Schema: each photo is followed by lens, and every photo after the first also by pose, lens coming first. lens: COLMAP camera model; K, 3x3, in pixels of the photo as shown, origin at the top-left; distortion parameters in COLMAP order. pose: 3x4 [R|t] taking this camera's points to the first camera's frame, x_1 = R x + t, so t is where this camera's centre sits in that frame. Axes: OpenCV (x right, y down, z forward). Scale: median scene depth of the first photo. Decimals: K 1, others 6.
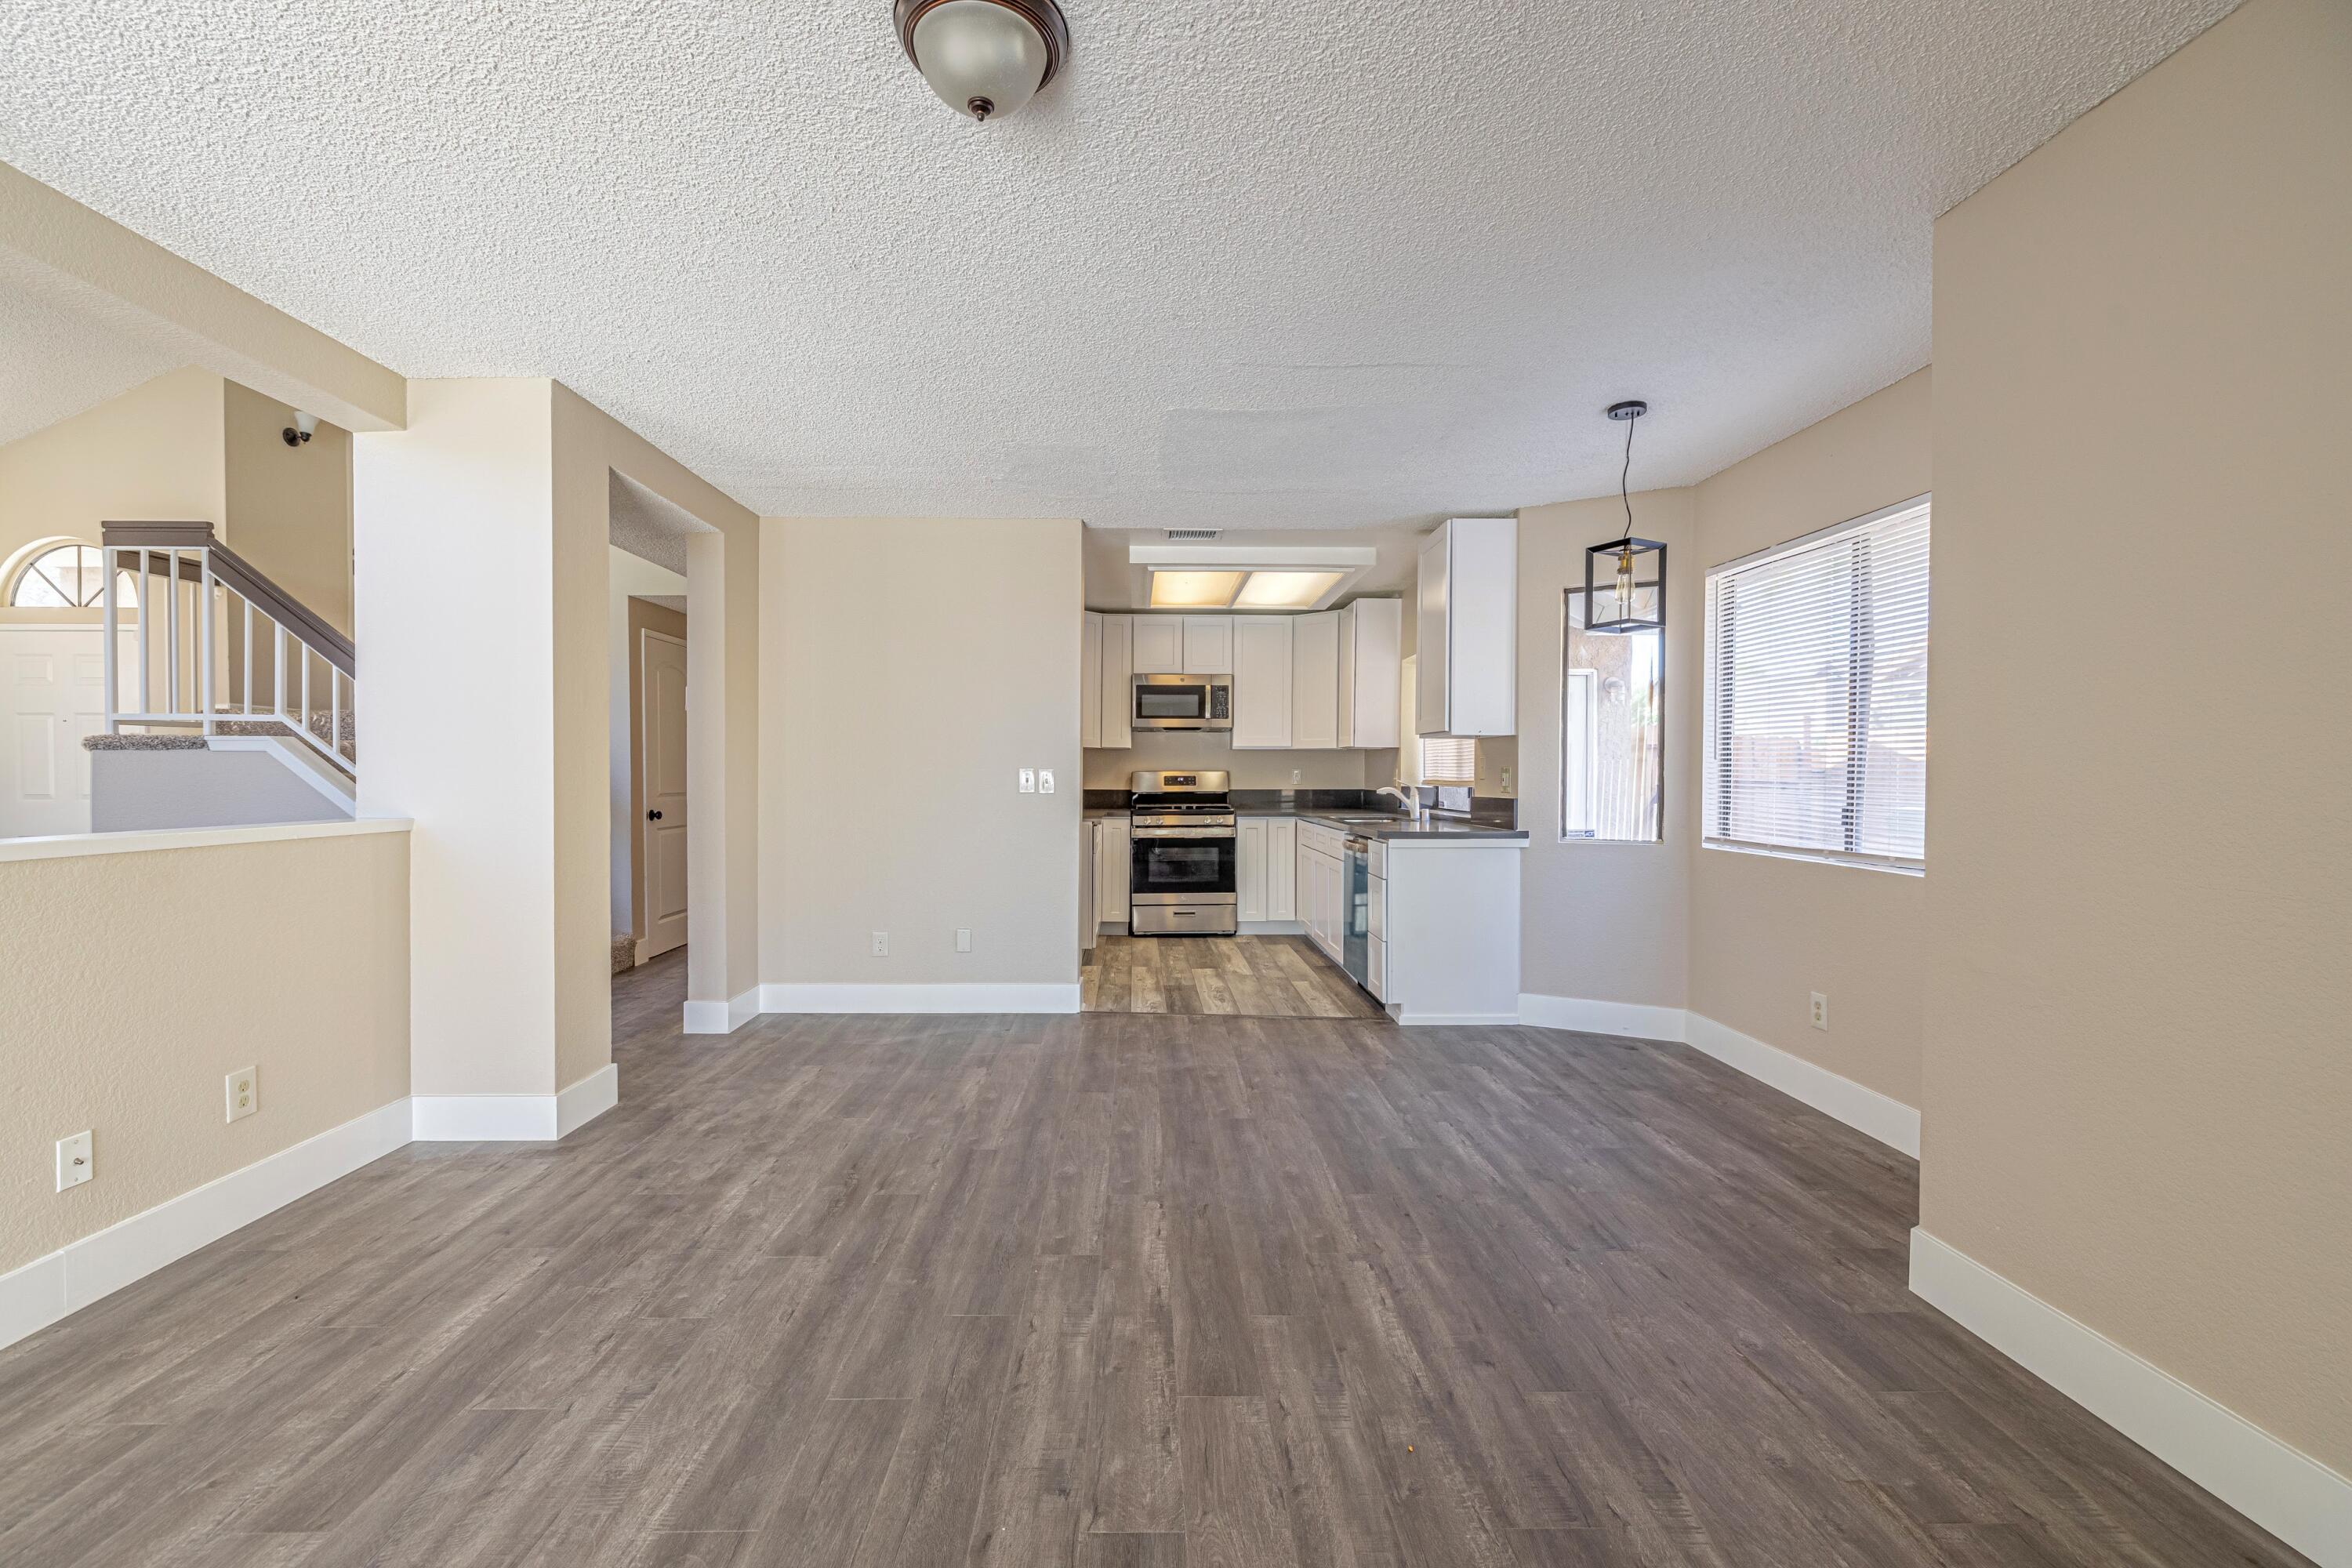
lens RADIAL K [[972.8, 0, 1158.2], [0, 972.8, 786.8], [0, 0, 1]] dist [-0.003107, -0.000473]
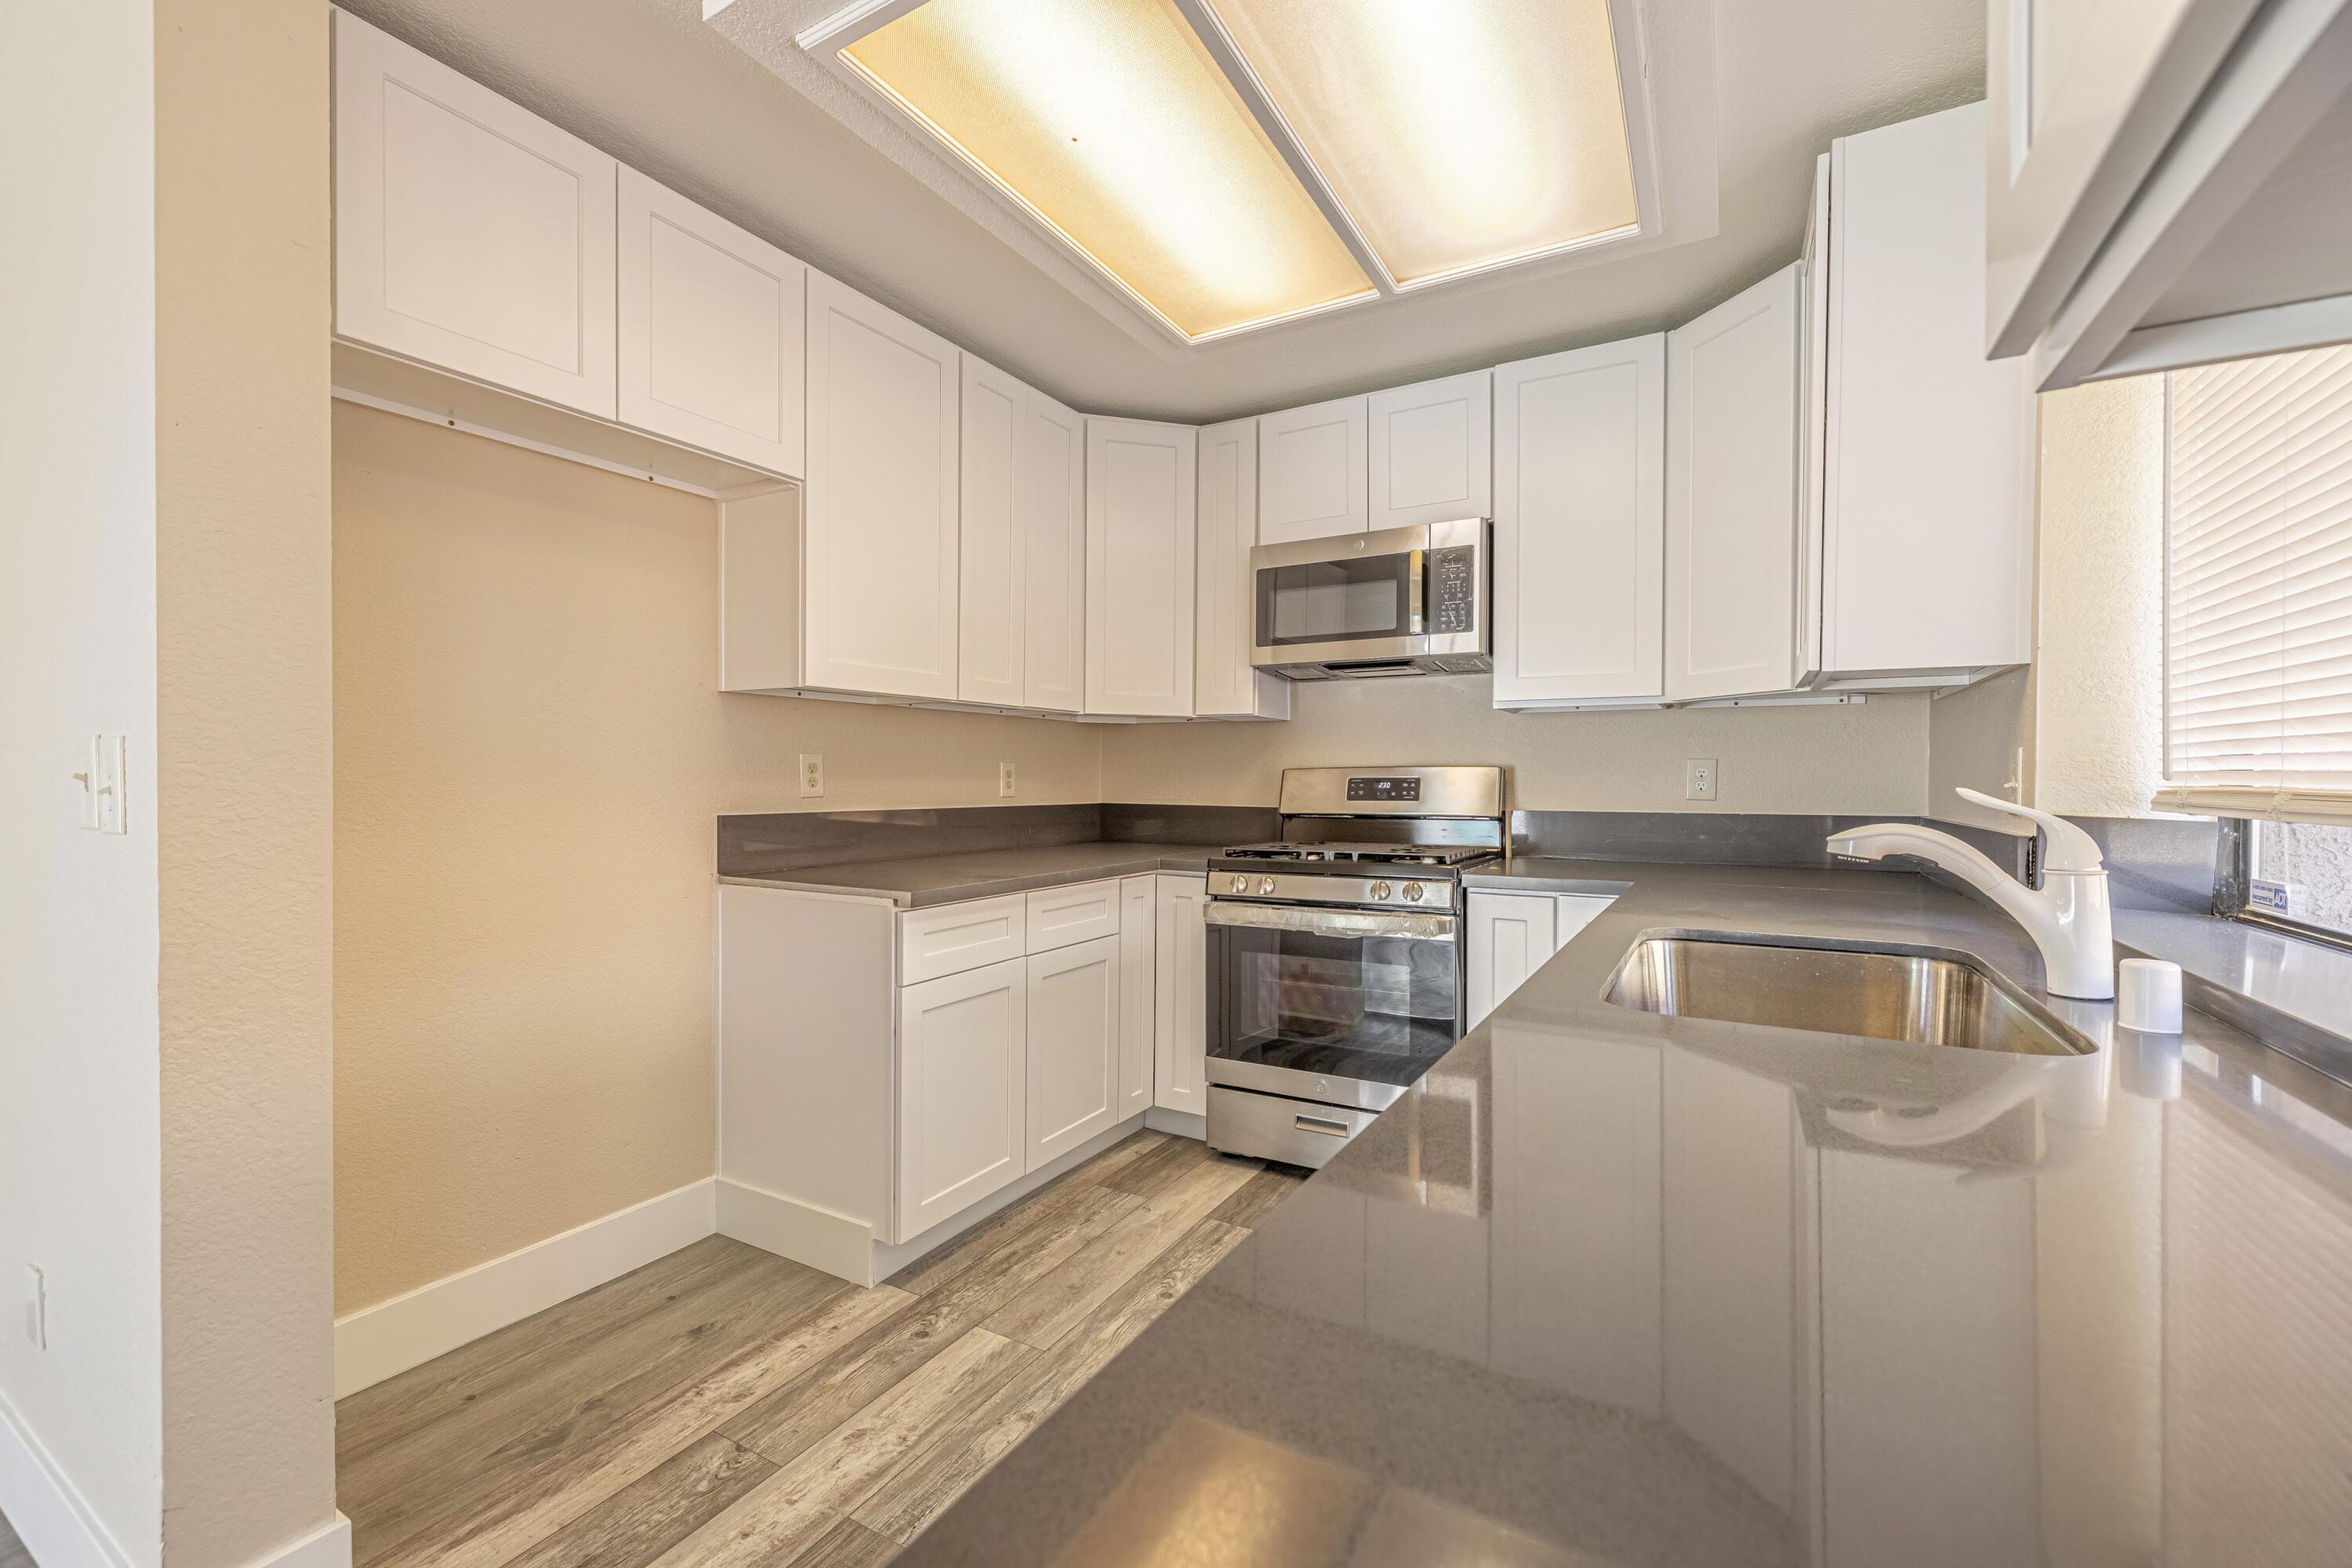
lens RADIAL K [[972.8, 0, 1158.2], [0, 972.8, 786.8], [0, 0, 1]] dist [-0.003107, -0.000473]
pose [[0.855976, 0.004361, -0.516998, 0.168083], [-0.007333, 0.999966, -0.003707, -0.005268], [0.516964, 0.006965, 0.855979, 0.607665]]
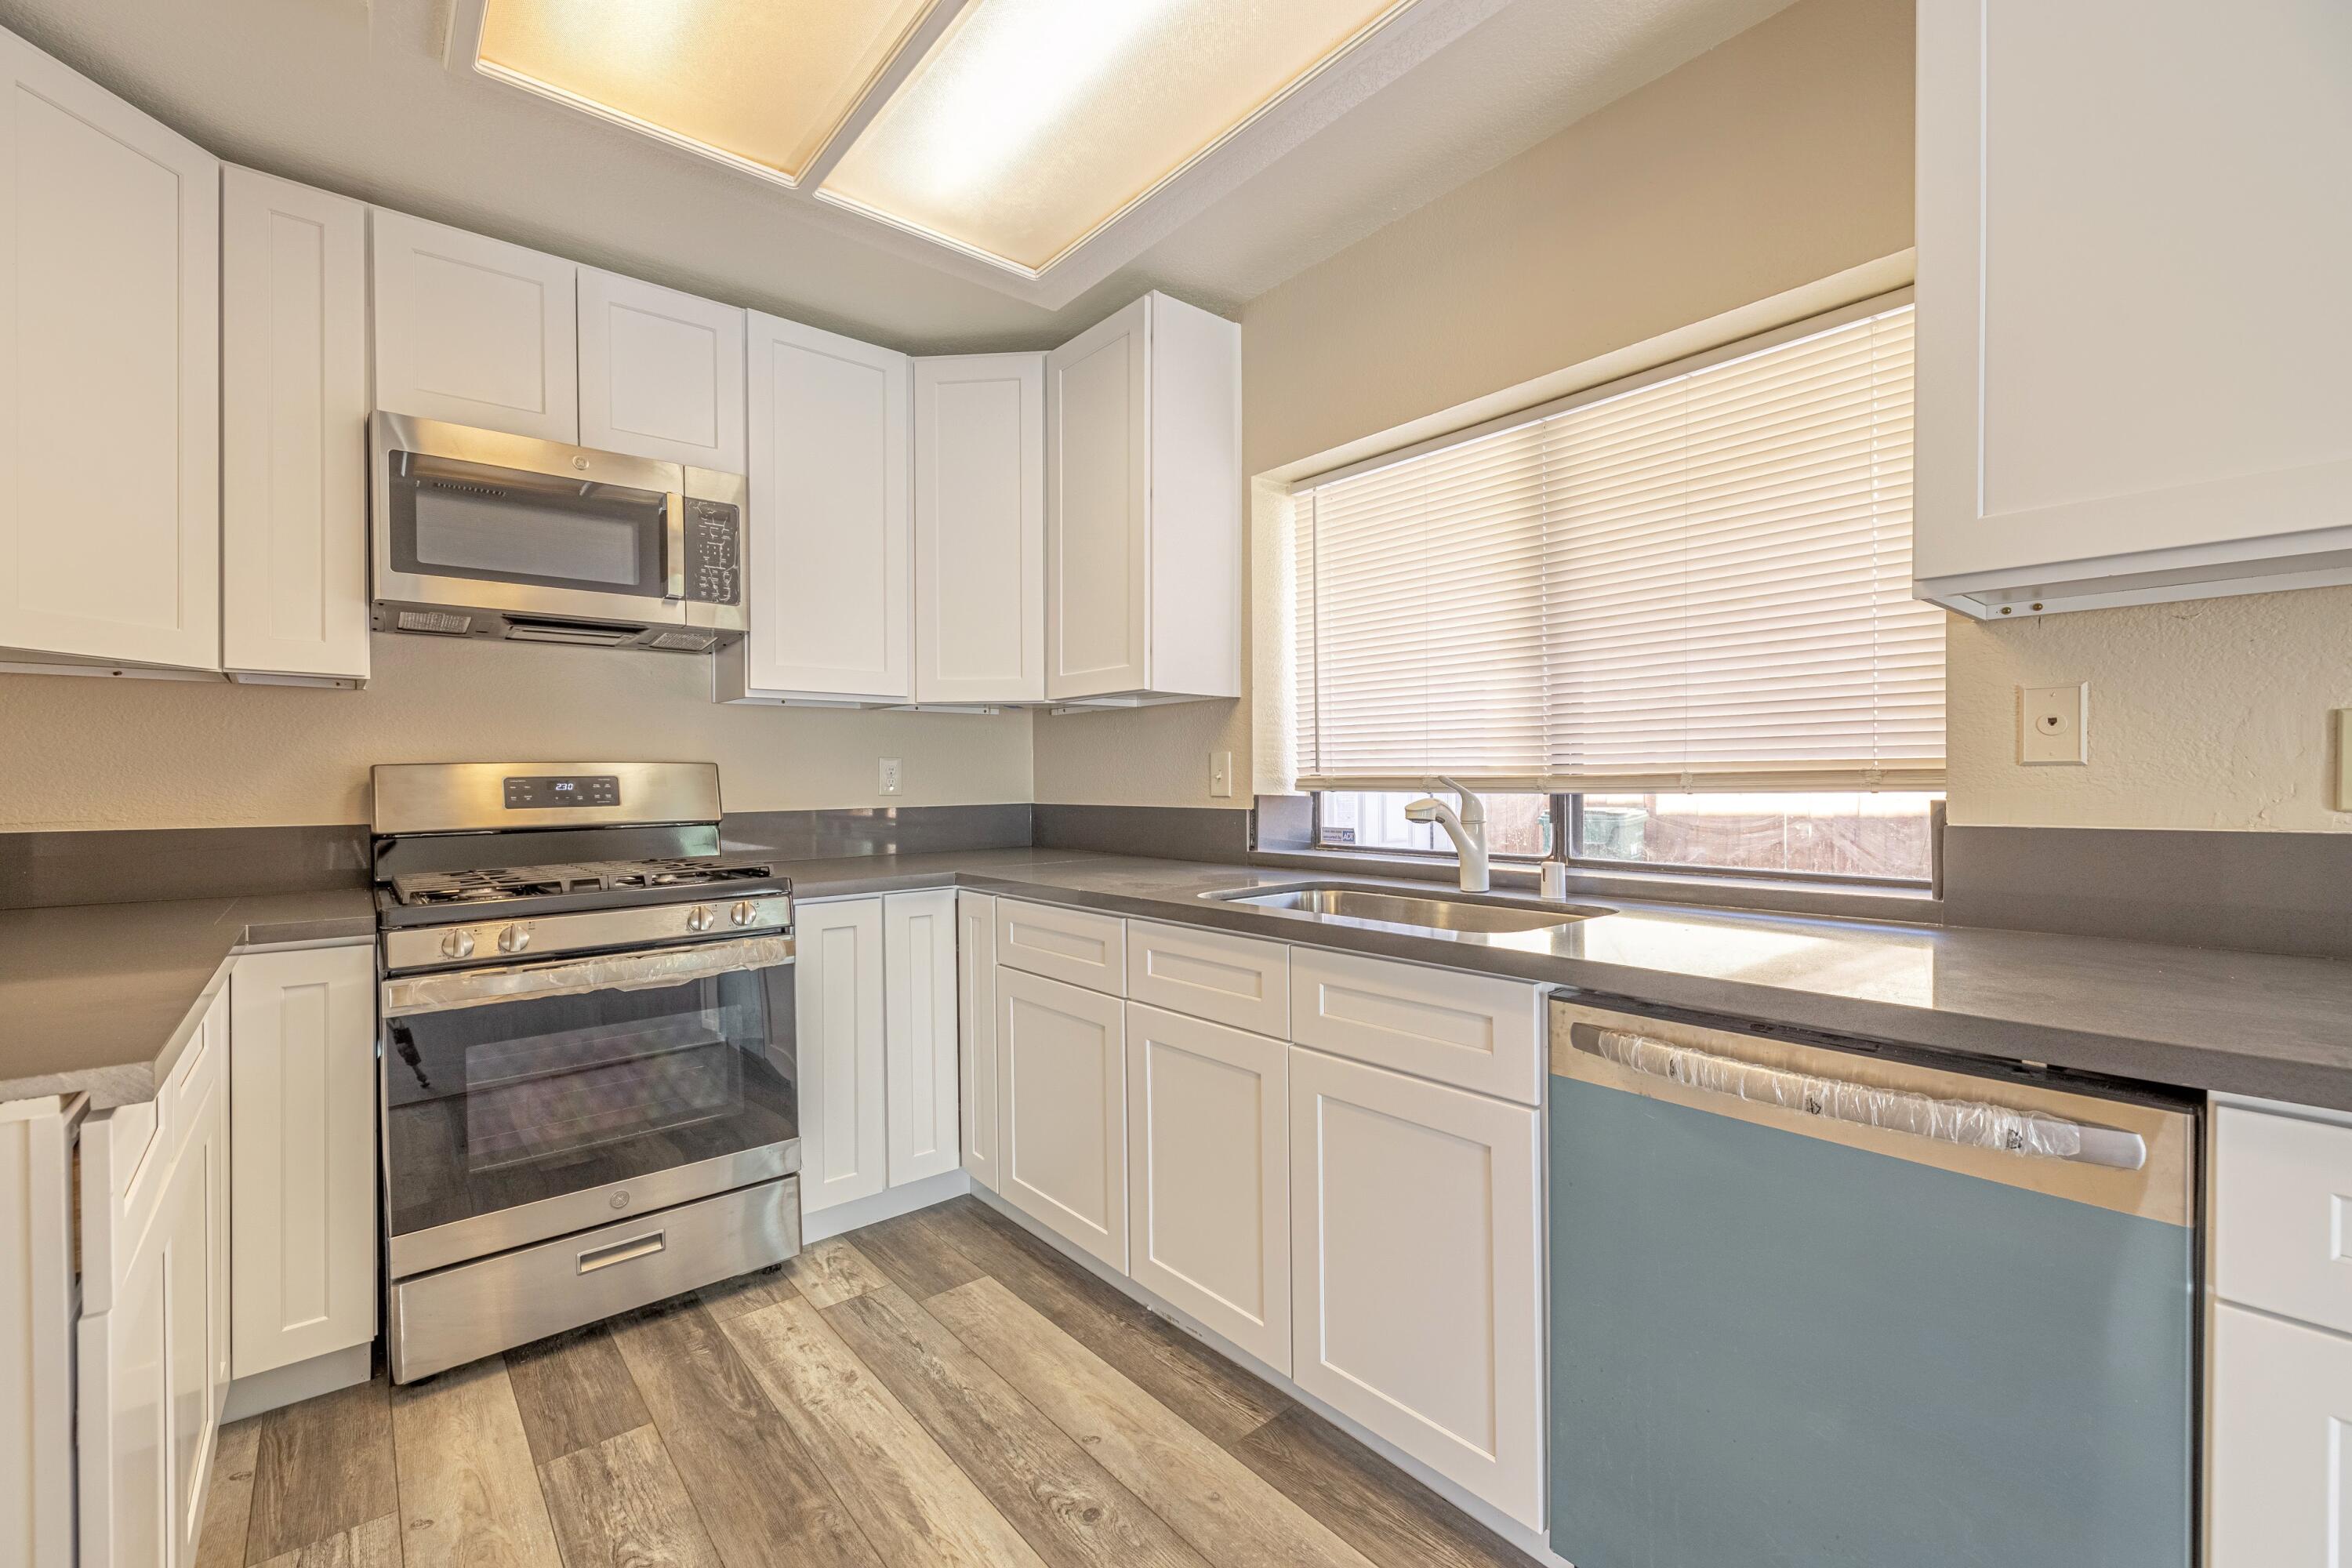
lens RADIAL K [[972.8, 0, 1158.2], [0, 972.8, 786.8], [0, 0, 1]] dist [-0.003107, -0.000473]
pose [[0.783621, -0.014023, 0.621081, -0.024378], [0.017918, 0.999839, -0.000032, -0.004678], [-0.620981, 0.011154, 0.783746, 0.653512]]
